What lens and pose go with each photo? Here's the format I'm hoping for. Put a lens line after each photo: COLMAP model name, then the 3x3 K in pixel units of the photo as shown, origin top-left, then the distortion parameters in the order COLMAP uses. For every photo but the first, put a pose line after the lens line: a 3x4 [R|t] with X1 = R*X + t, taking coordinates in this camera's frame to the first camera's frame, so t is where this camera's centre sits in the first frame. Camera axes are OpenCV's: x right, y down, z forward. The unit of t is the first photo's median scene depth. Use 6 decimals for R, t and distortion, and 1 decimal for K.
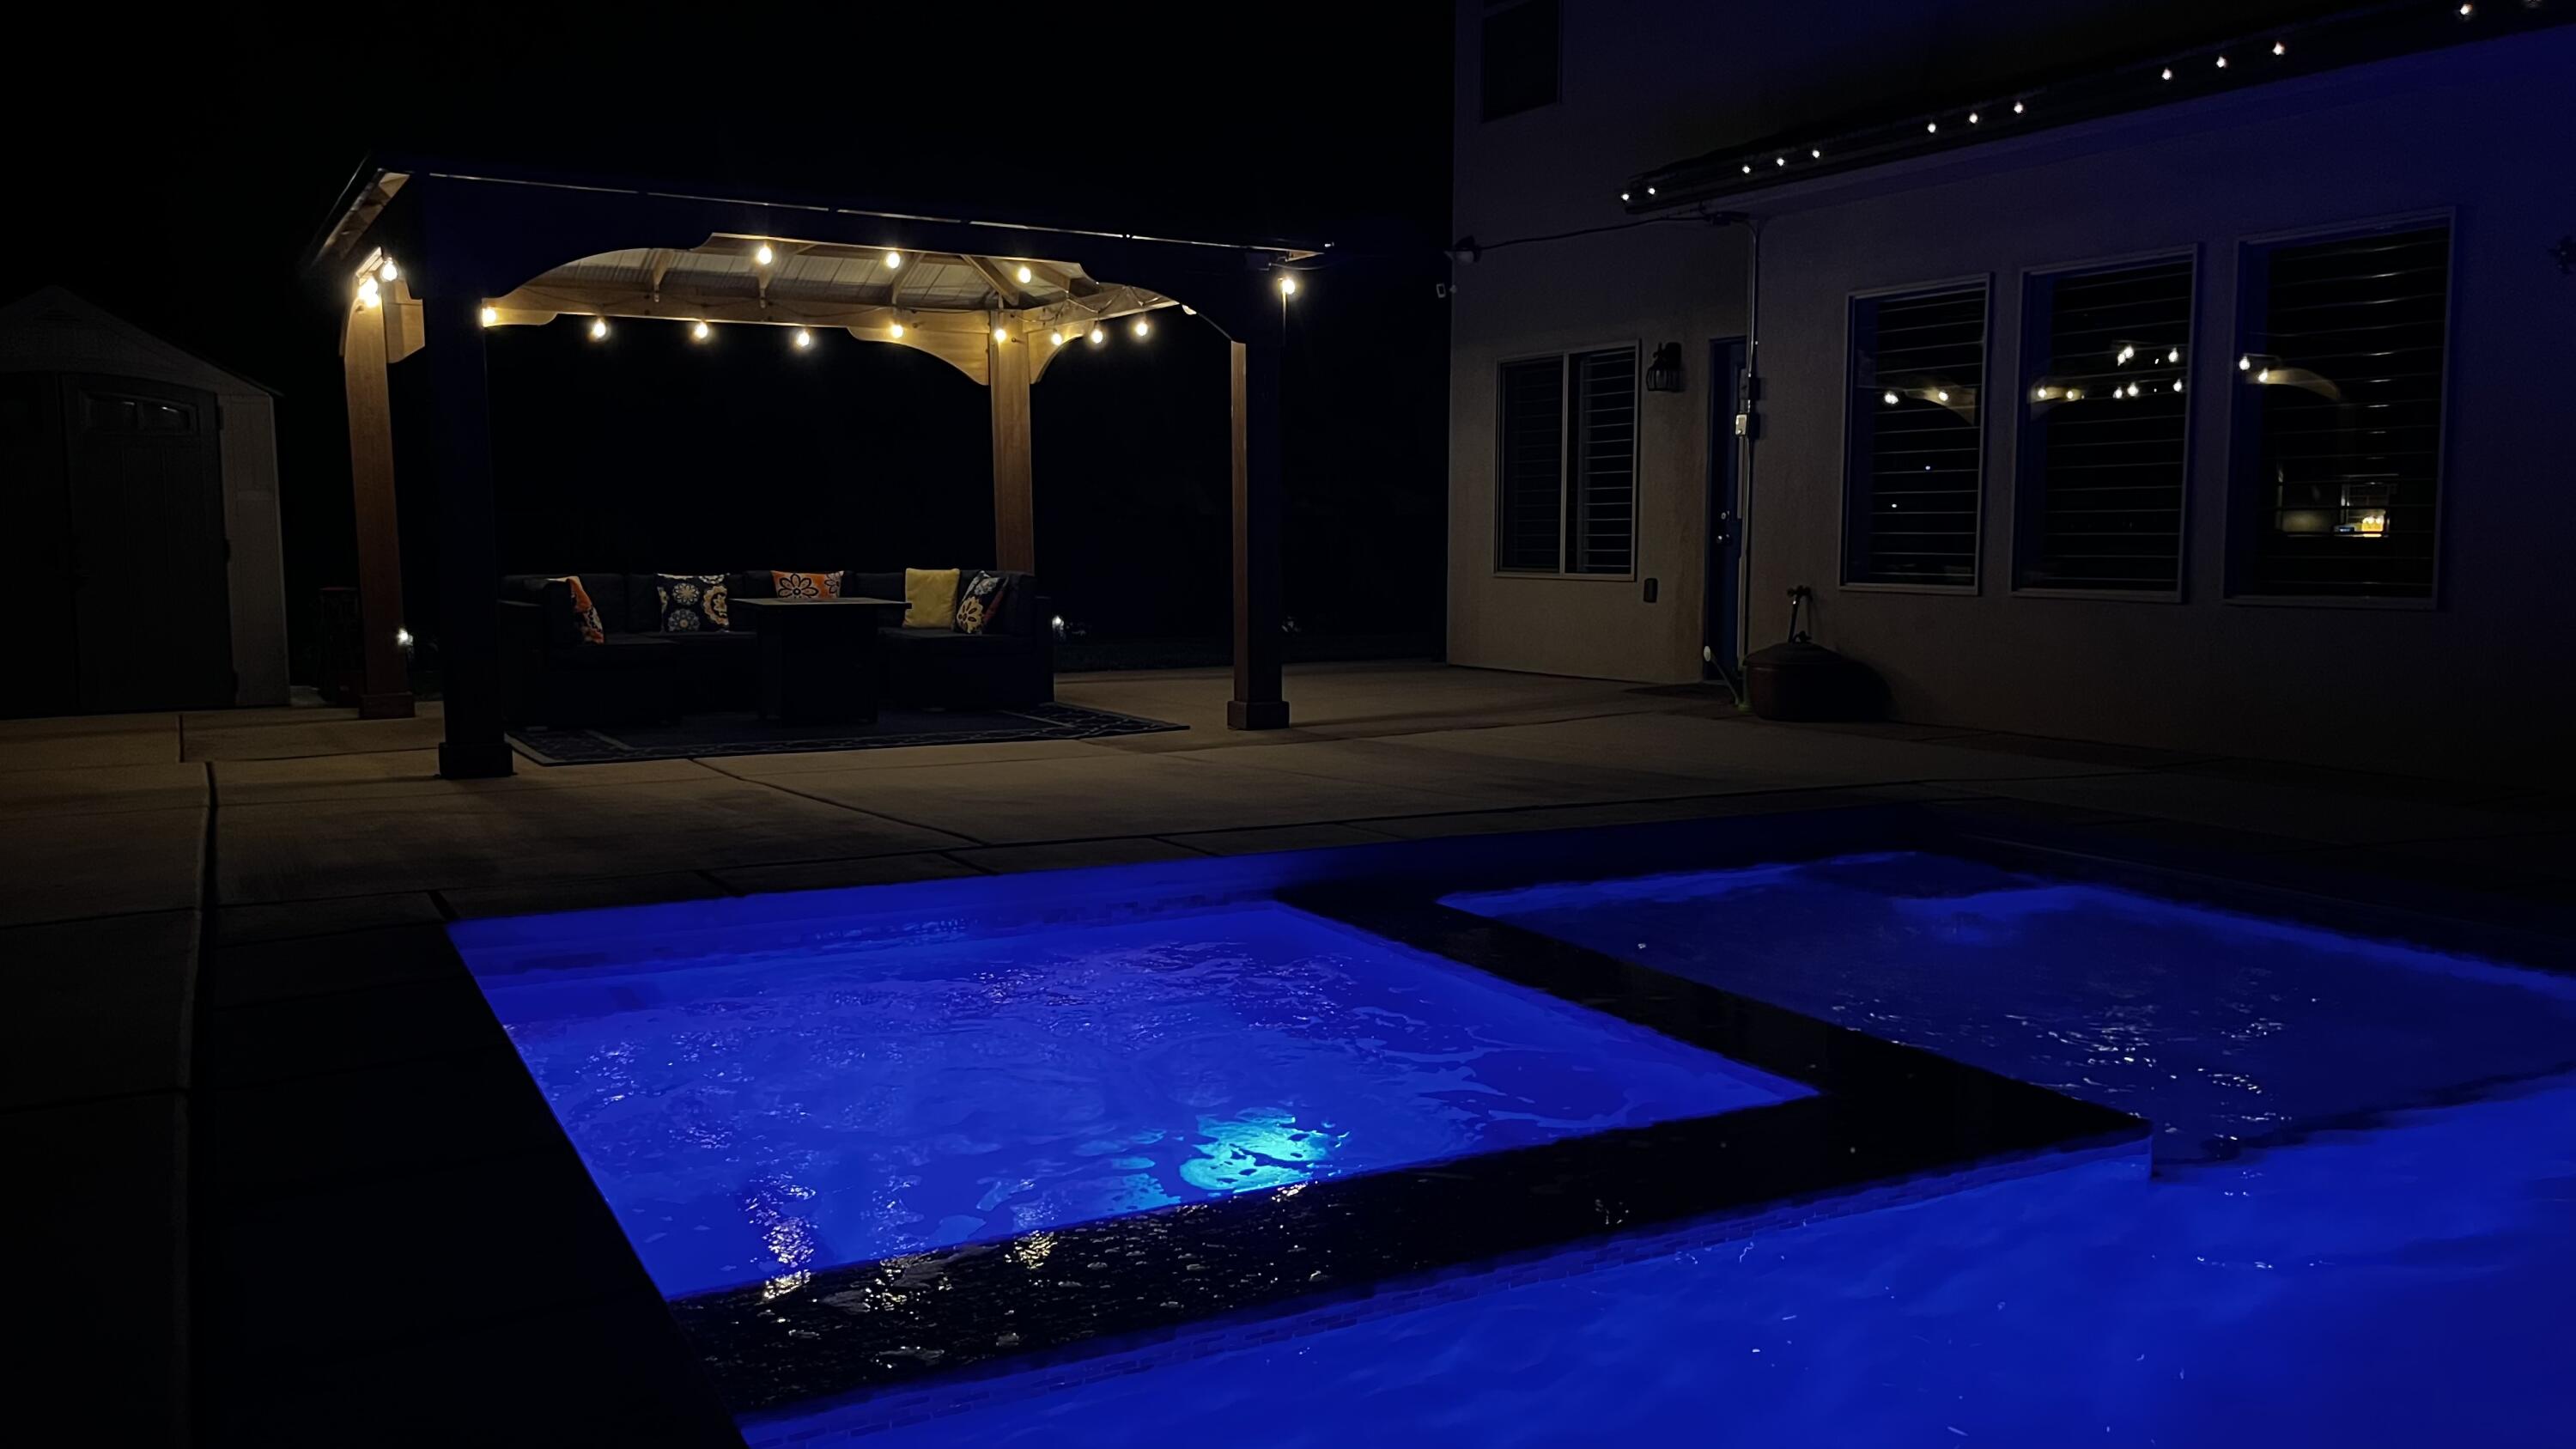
lens RADIAL K [[1923.9, 0, 1340.2], [0, 1923.9, 718.1], [0, 0, 1]] dist [0.053806, -0.070352]
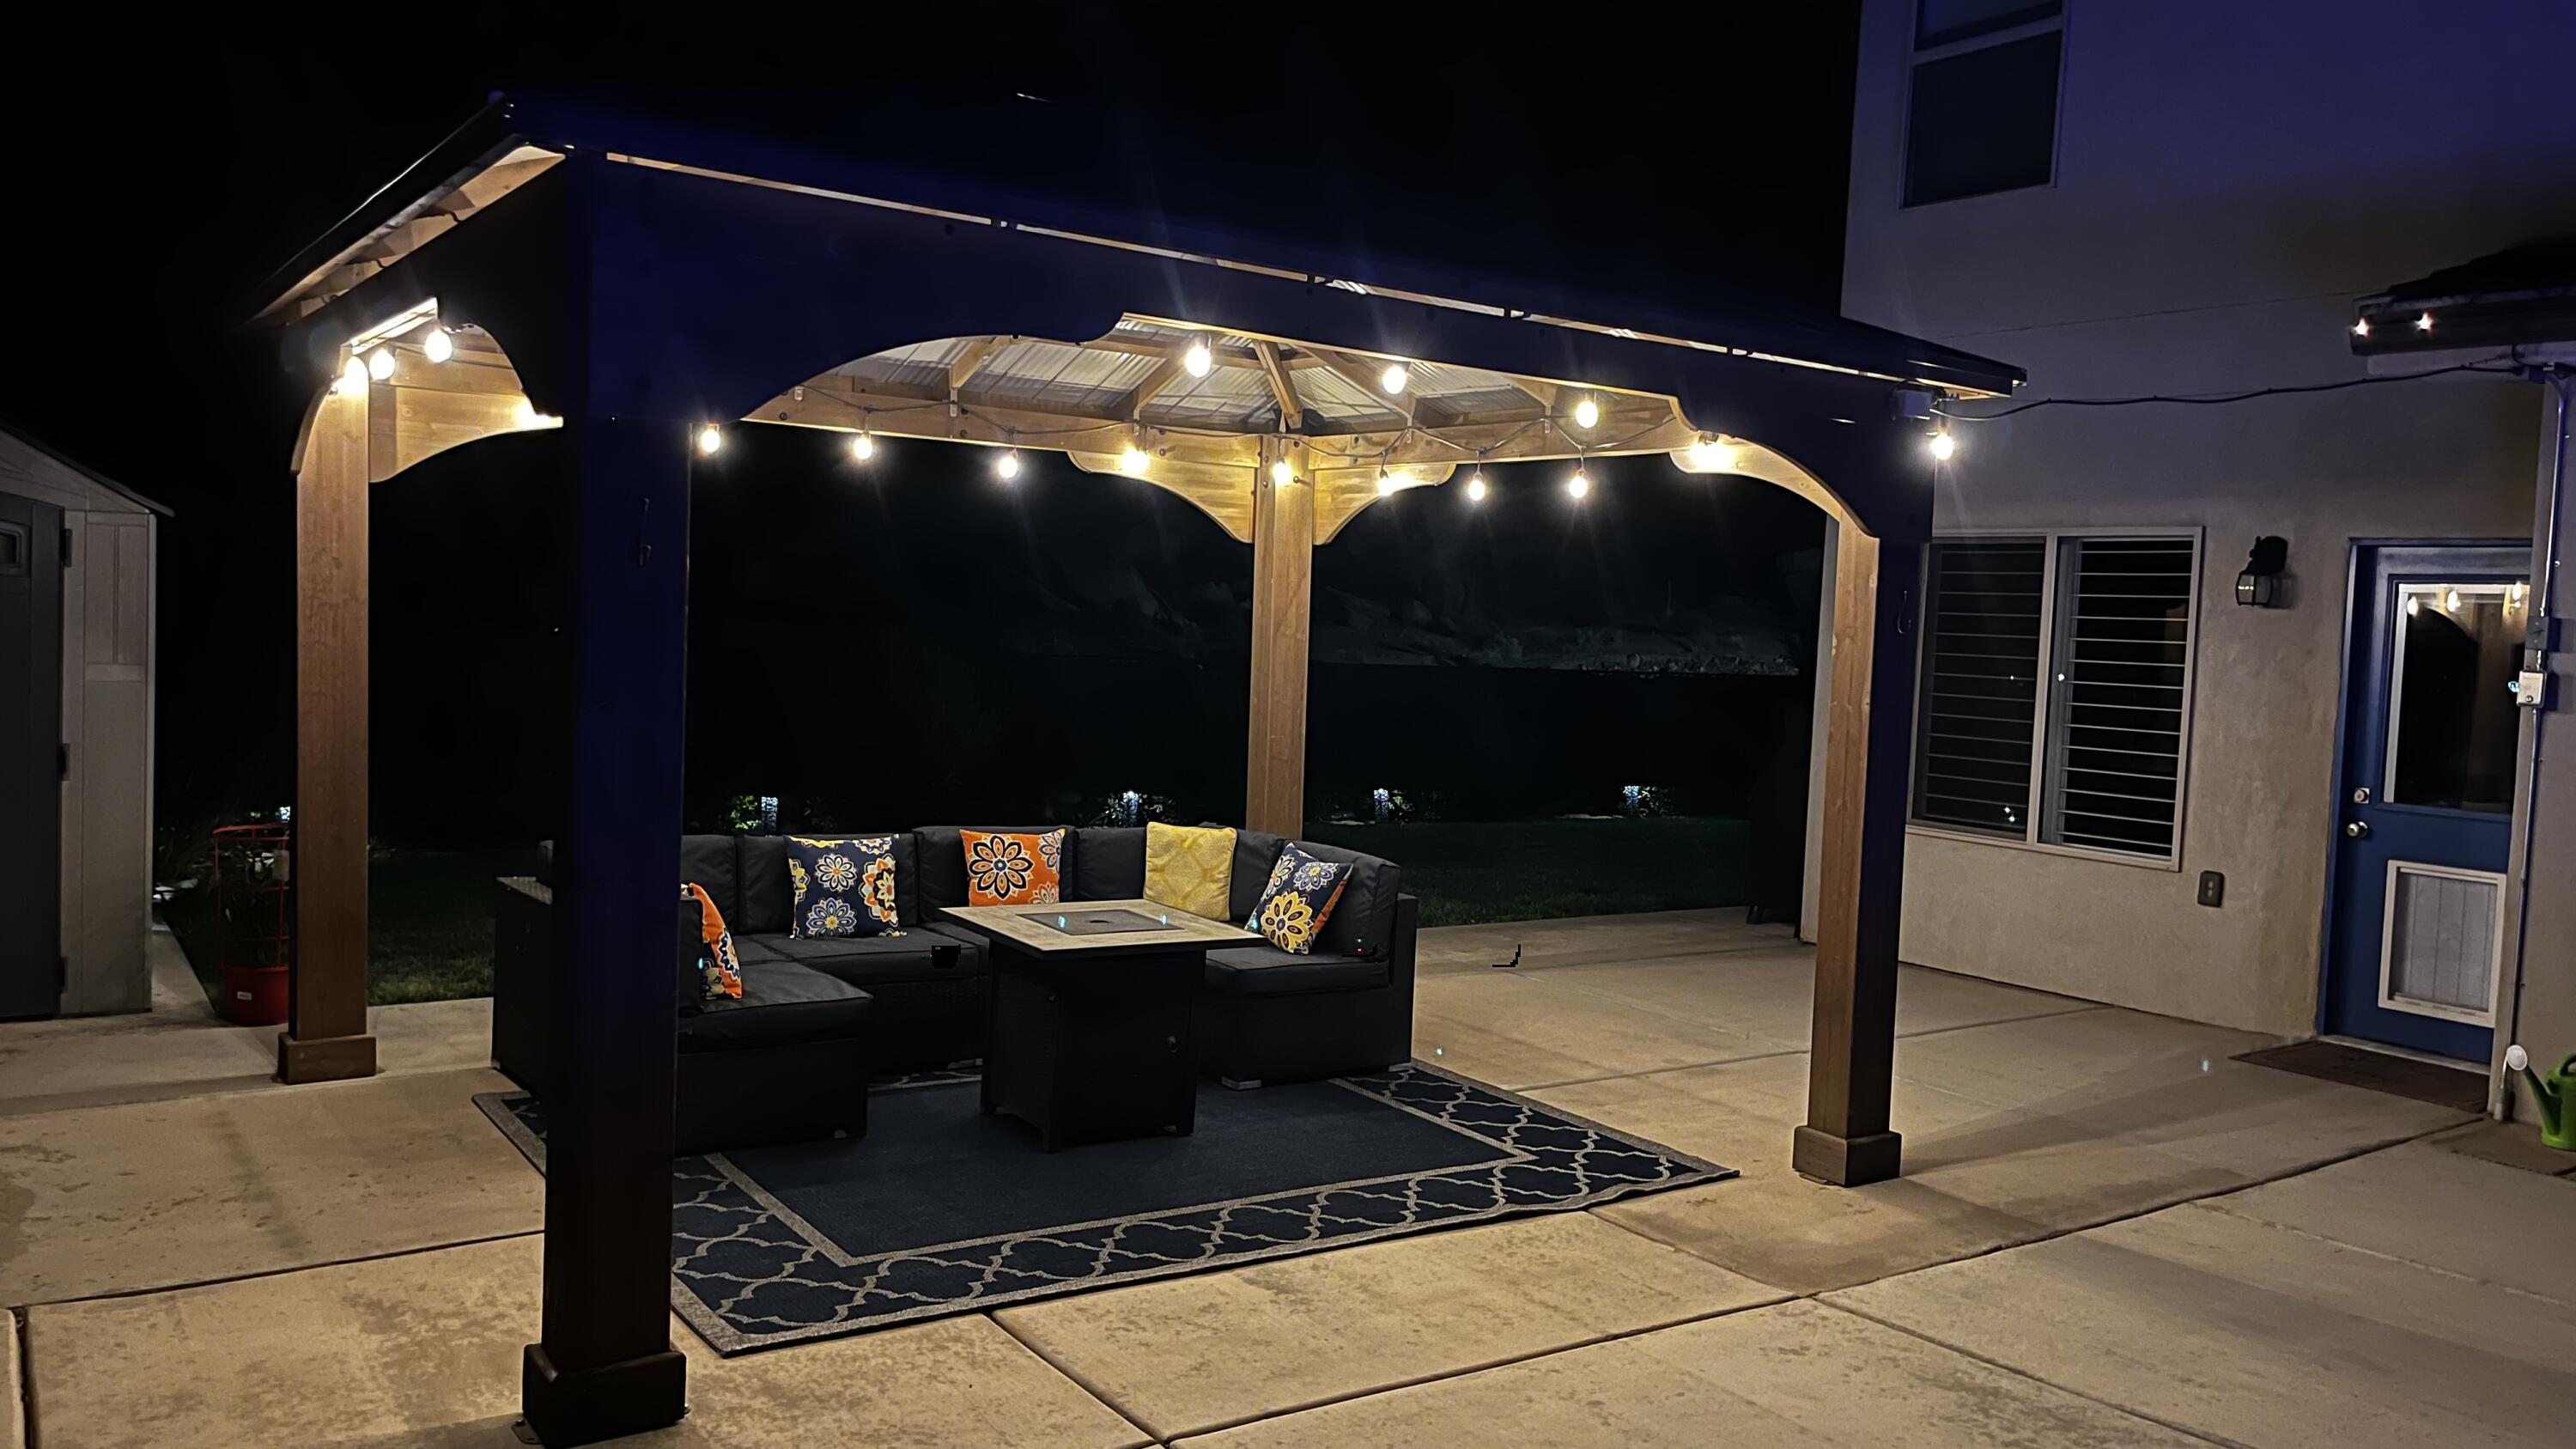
lens RADIAL K [[1923.9, 0, 1340.2], [0, 1923.9, 718.1], [0, 0, 1]] dist [0.053806, -0.070352]
pose [[0.995960, 0.044703, 0.077877, -0.217284], [-0.041217, 0.998100, -0.045802, -0.087631], [-0.079777, 0.042407, 0.995910, 0.352389]]
